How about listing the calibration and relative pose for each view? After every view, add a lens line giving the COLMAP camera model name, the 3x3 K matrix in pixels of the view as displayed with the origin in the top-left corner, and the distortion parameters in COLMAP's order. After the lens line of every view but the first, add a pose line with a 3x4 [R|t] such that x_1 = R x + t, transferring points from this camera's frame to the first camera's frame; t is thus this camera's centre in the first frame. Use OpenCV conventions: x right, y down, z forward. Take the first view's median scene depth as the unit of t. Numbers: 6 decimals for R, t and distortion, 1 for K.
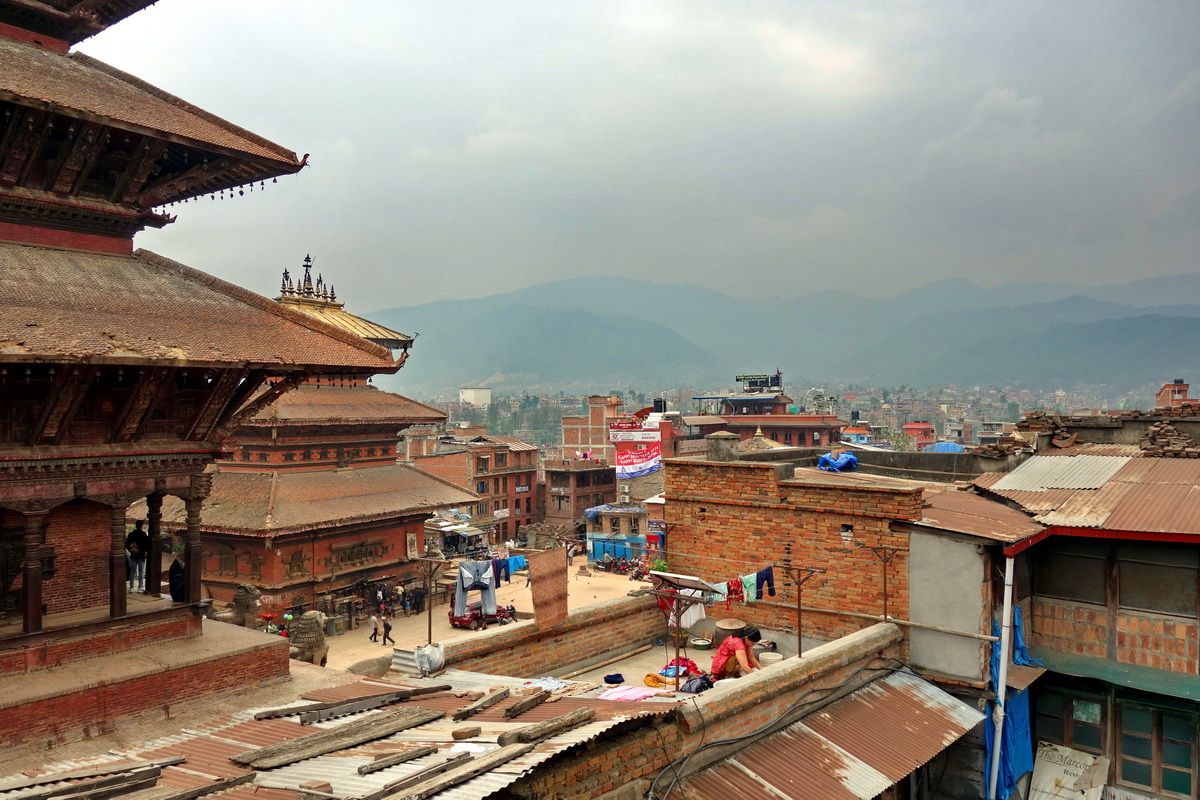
lens RADIAL K [[919.4, 0, 600.0], [0, 919.4, 400.0], [0, 0, 1]] dist [-0.002502, -0.001025]
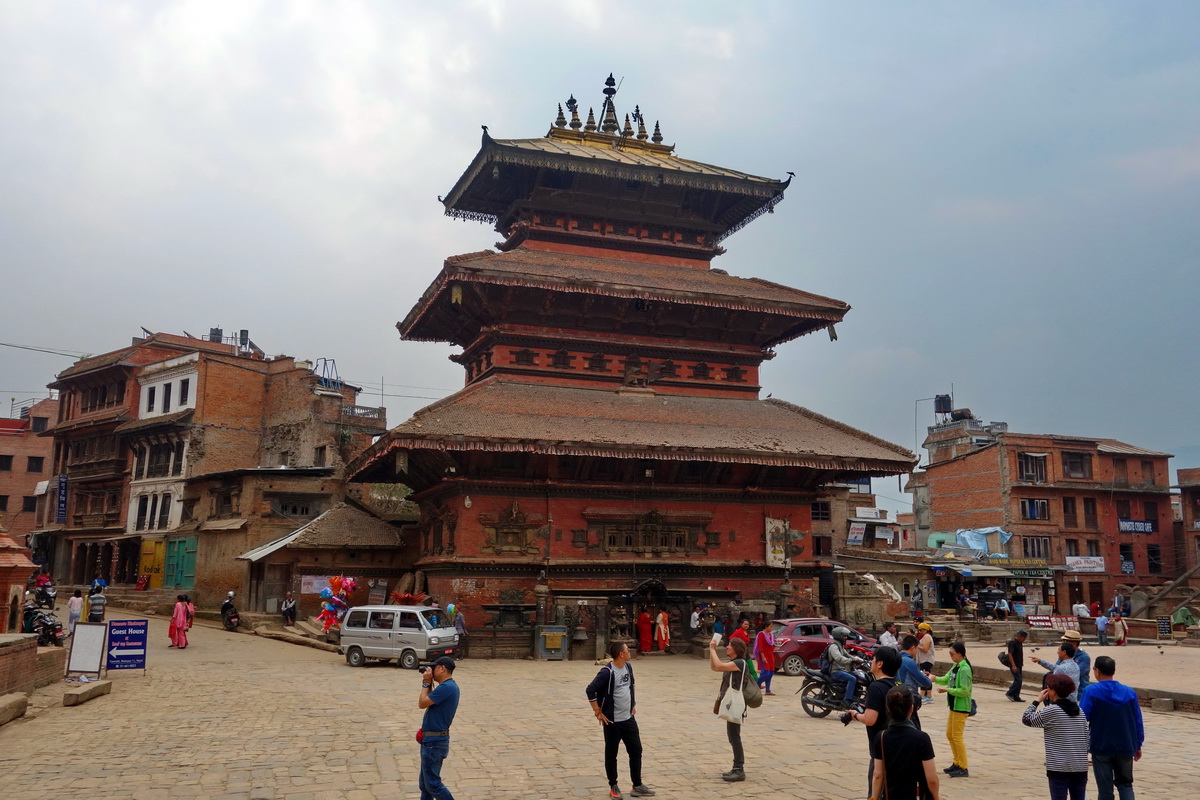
lens RADIAL K [[1005.7, 0, 600.0], [0, 1005.7, 400.0], [0, 0, 1]] dist [-0.003063, -0.005255]
pose [[0.744782, -0.097479, -0.660150, 0.113946], [-0.008525, 0.987802, -0.155479, 0.171491], [0.667254, 0.121425, 0.734866, 0.500634]]
